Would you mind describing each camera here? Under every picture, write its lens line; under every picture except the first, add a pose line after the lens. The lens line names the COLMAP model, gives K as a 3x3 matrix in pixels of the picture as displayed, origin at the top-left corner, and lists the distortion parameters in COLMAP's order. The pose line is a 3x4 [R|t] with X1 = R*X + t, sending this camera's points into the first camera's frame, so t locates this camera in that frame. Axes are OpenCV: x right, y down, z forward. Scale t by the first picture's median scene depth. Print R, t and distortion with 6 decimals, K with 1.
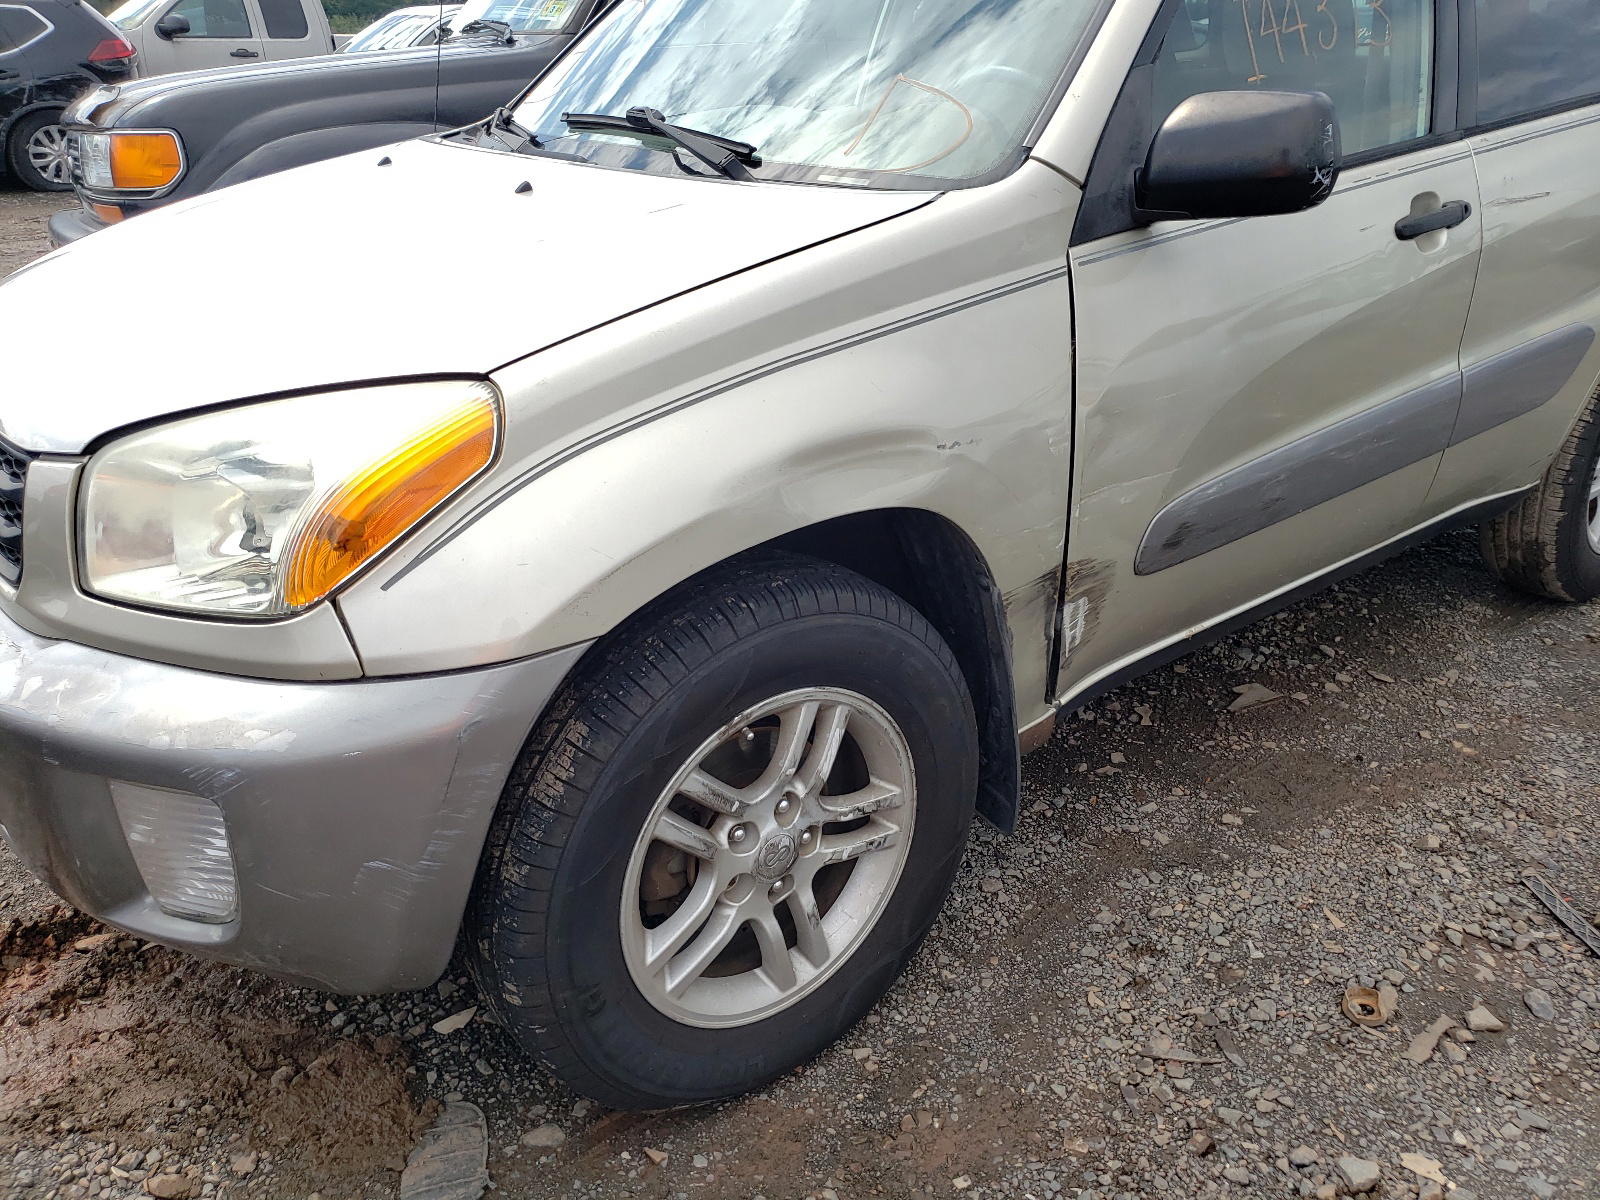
lens RADIAL K [[1209.4, 0, 810.1], [0, 1209.4, 592.2], [0, 0, 1]] dist [-0.040404, 0.066327]
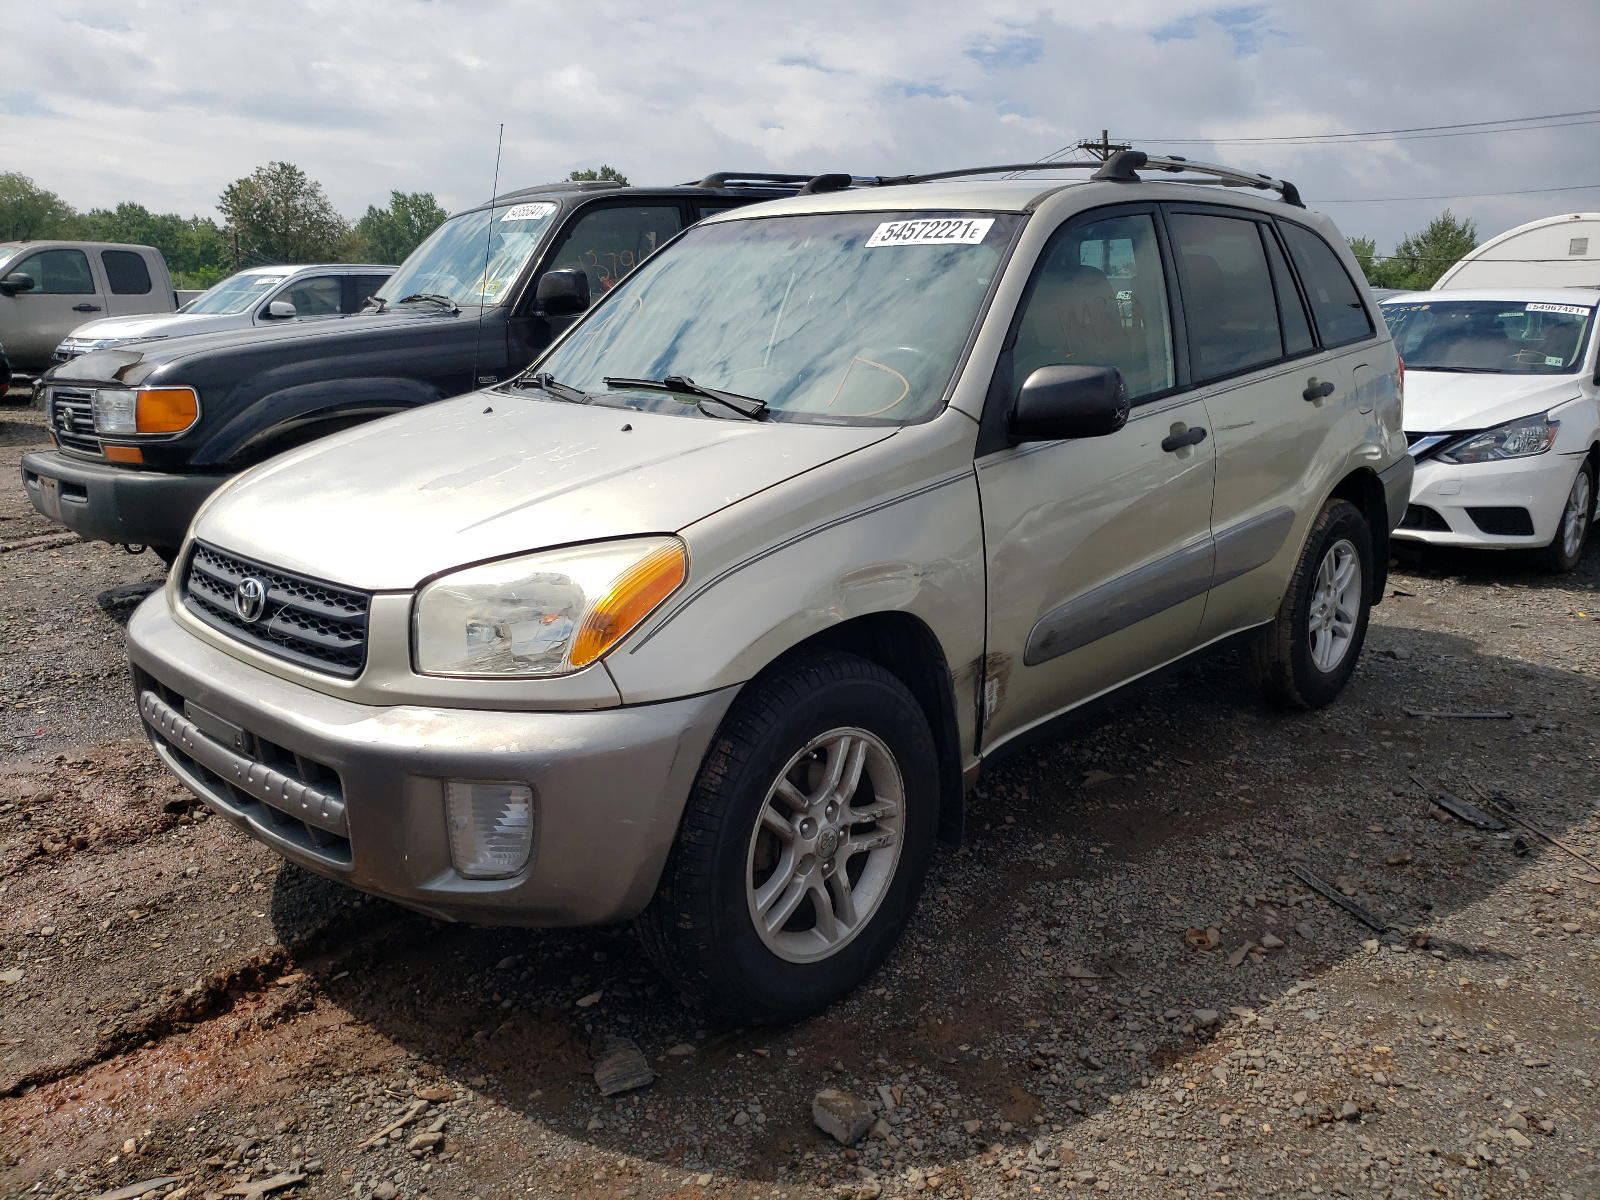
lens RADIAL K [[1209.4, 0, 791.7], [0, 1209.4, 598.2], [0, 0, 1]] dist [-0.040404, 0.066327]
pose [[0.988780, -0.034225, 0.145403, -0.264555], [0.059561, 0.983004, -0.173654, 0.163516], [-0.136988, 0.180366, 0.974014, -0.508013]]
